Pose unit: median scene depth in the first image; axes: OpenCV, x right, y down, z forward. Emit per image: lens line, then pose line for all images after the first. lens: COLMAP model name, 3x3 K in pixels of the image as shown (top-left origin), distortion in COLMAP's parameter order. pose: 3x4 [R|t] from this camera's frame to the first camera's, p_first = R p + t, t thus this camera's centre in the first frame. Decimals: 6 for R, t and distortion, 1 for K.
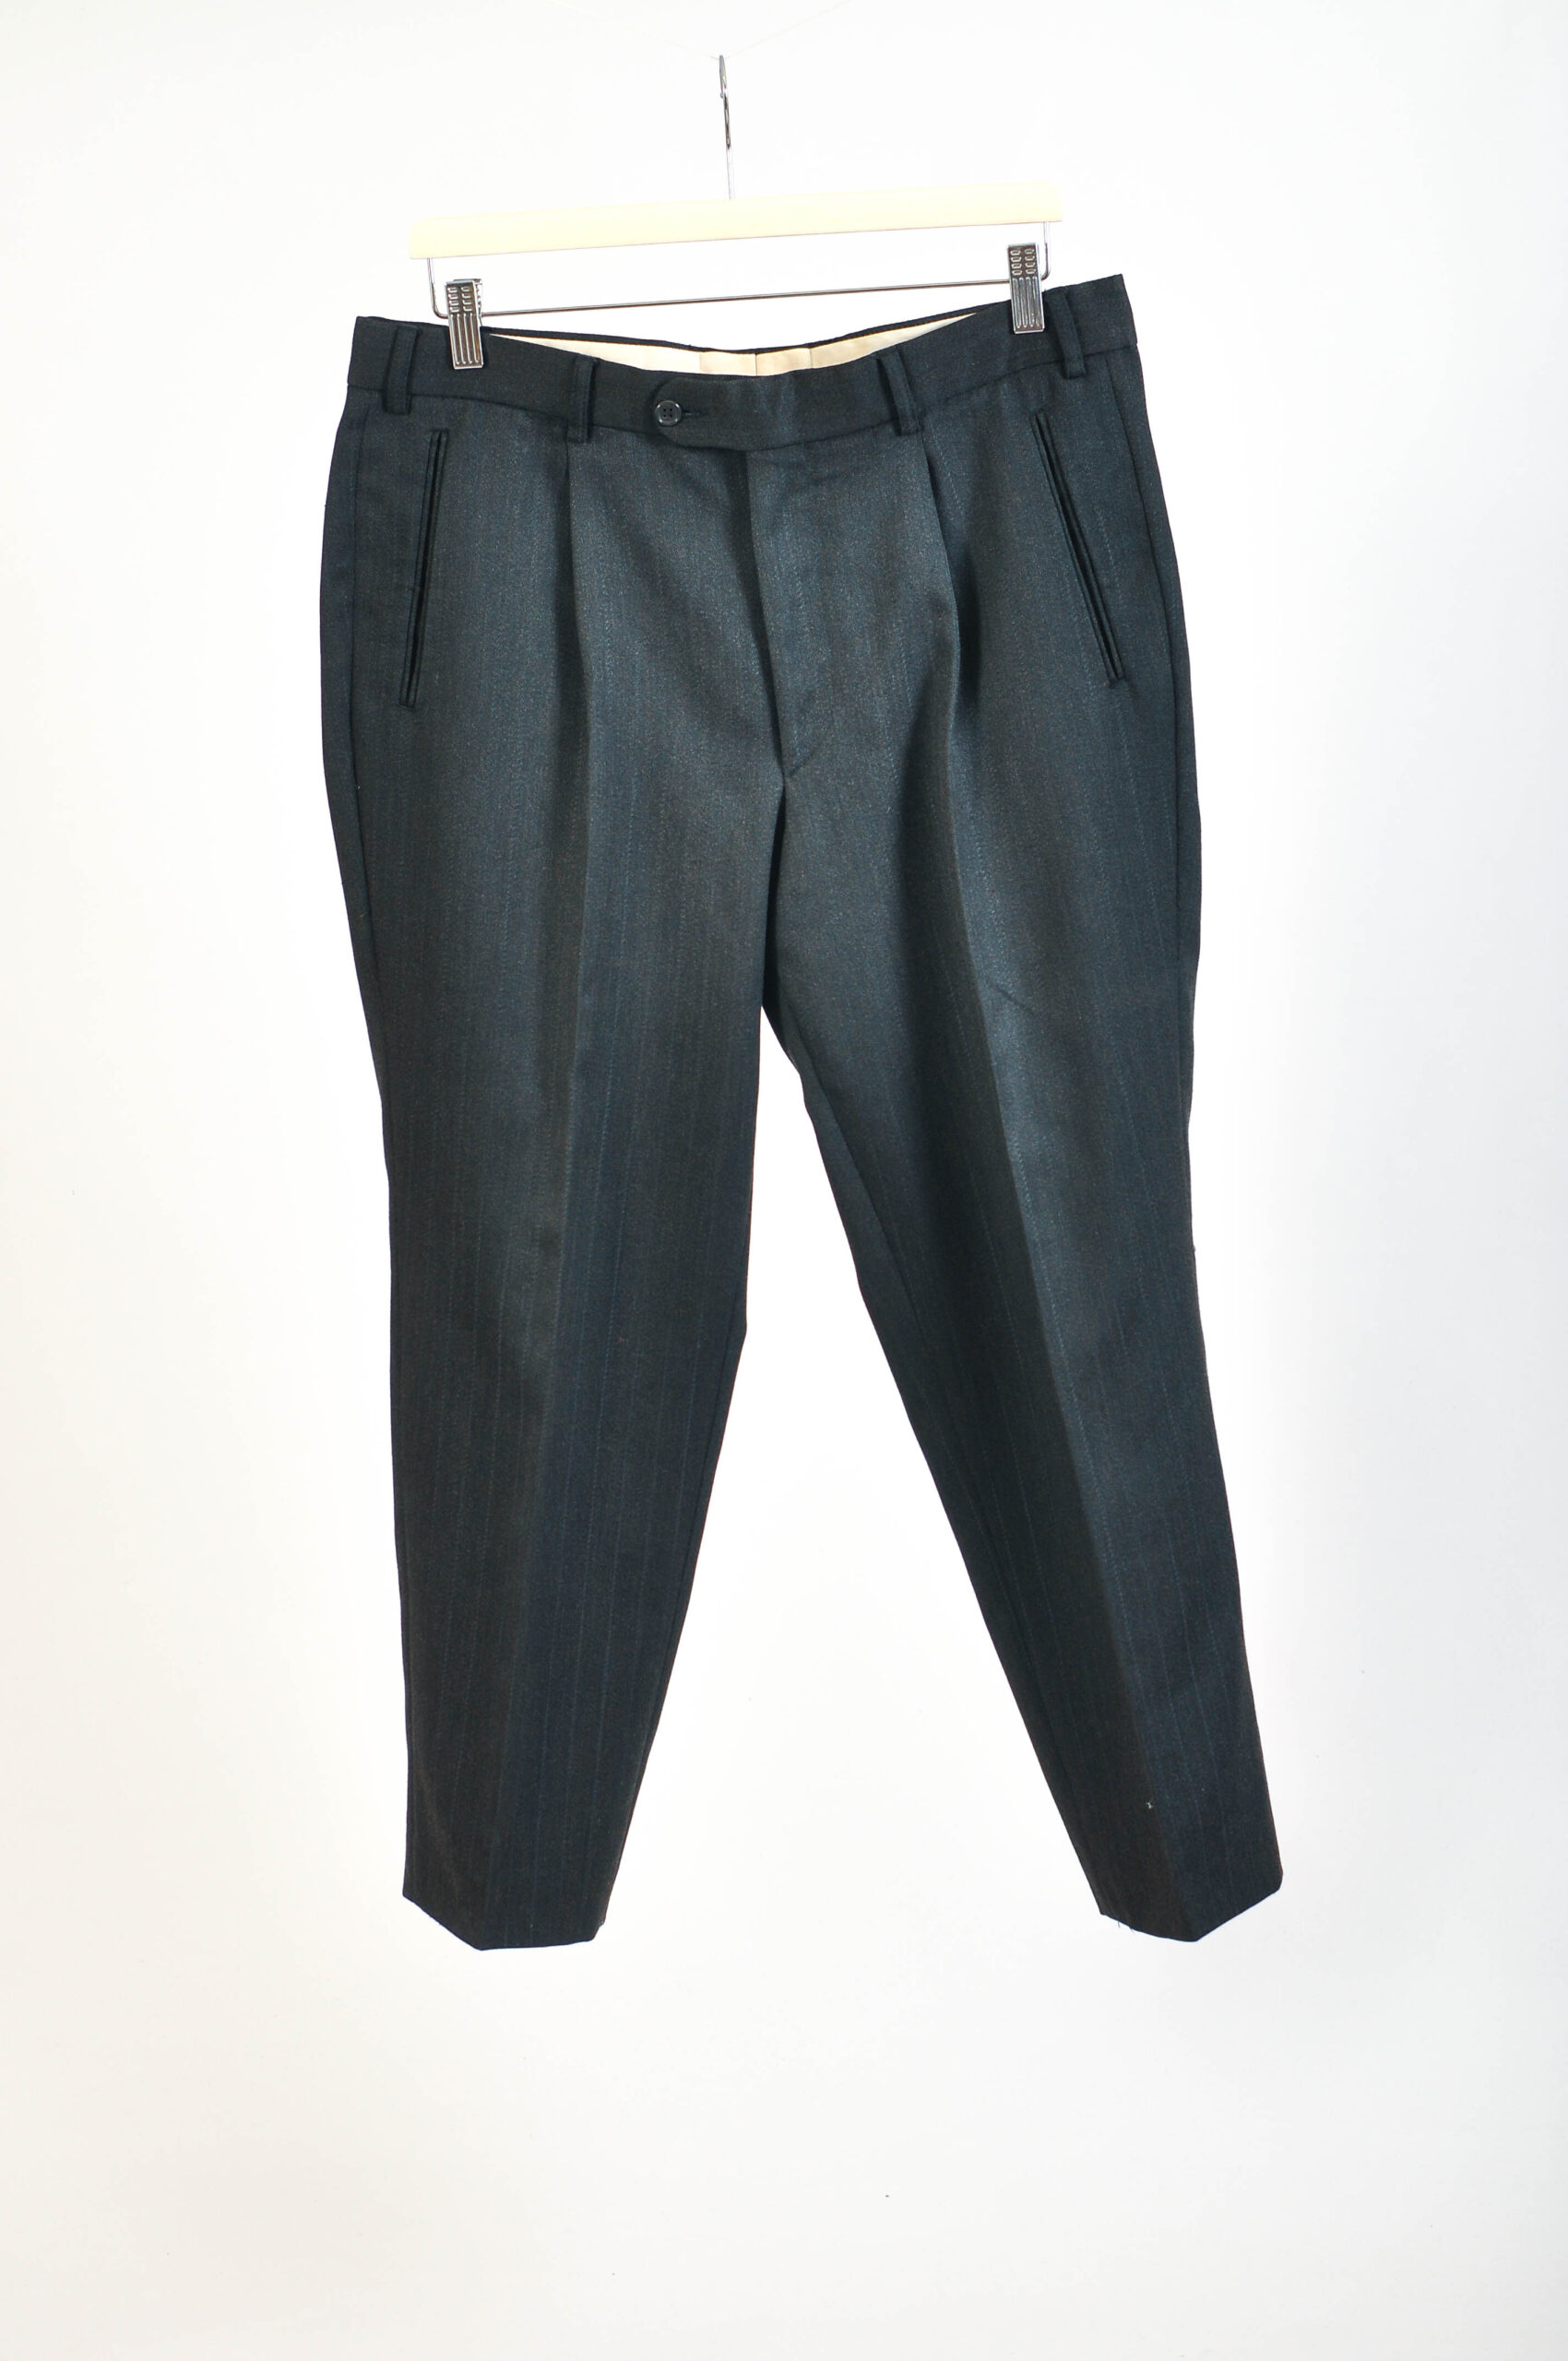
lens RADIAL K [[3535.9, 0, 784.0], [0, 3535.9, 1180.5], [0, 0, 1]] dist [-0.176461, -0.010697]
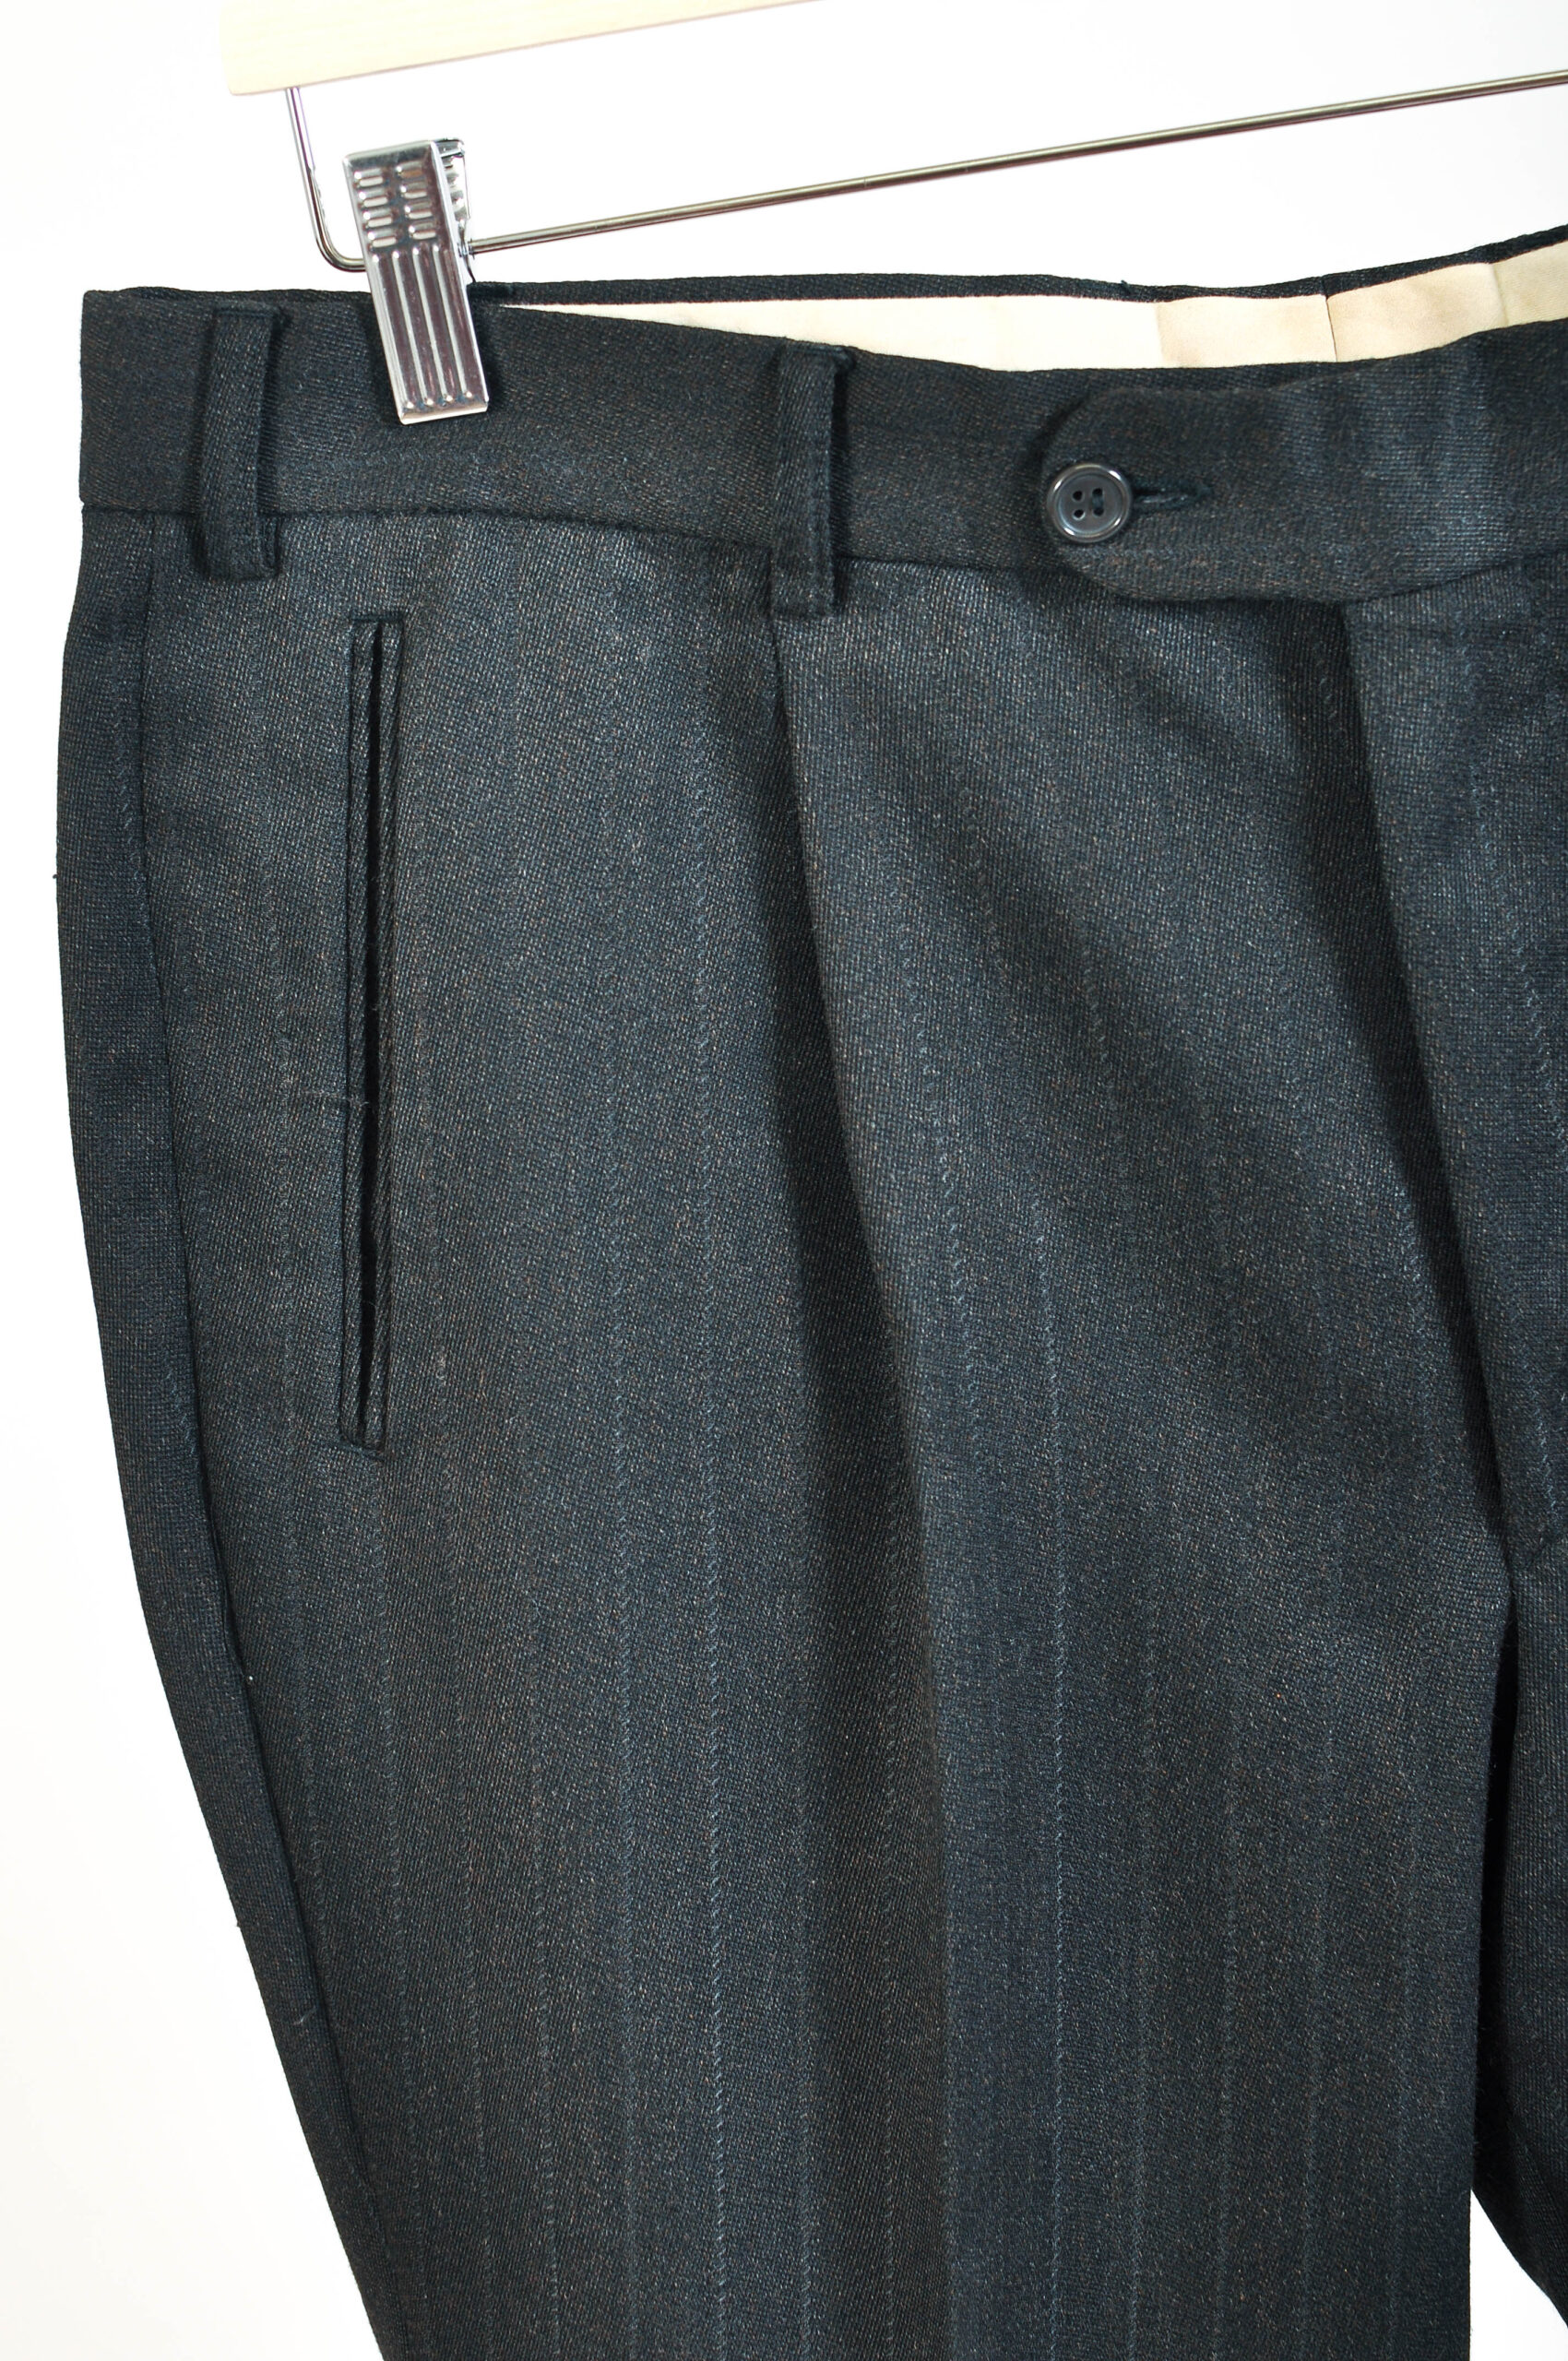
lens RADIAL K [[3535.9, 0, 784.0], [0, 3535.9, 1180.5], [0, 0, 1]] dist [-0.176461, -0.010697]
pose [[0.995031, -0.087412, -0.047664, -0.049862], [0.087460, 0.996167, -0.001090, -0.158678], [0.047577, -0.003085, 0.998863, 0.677188]]
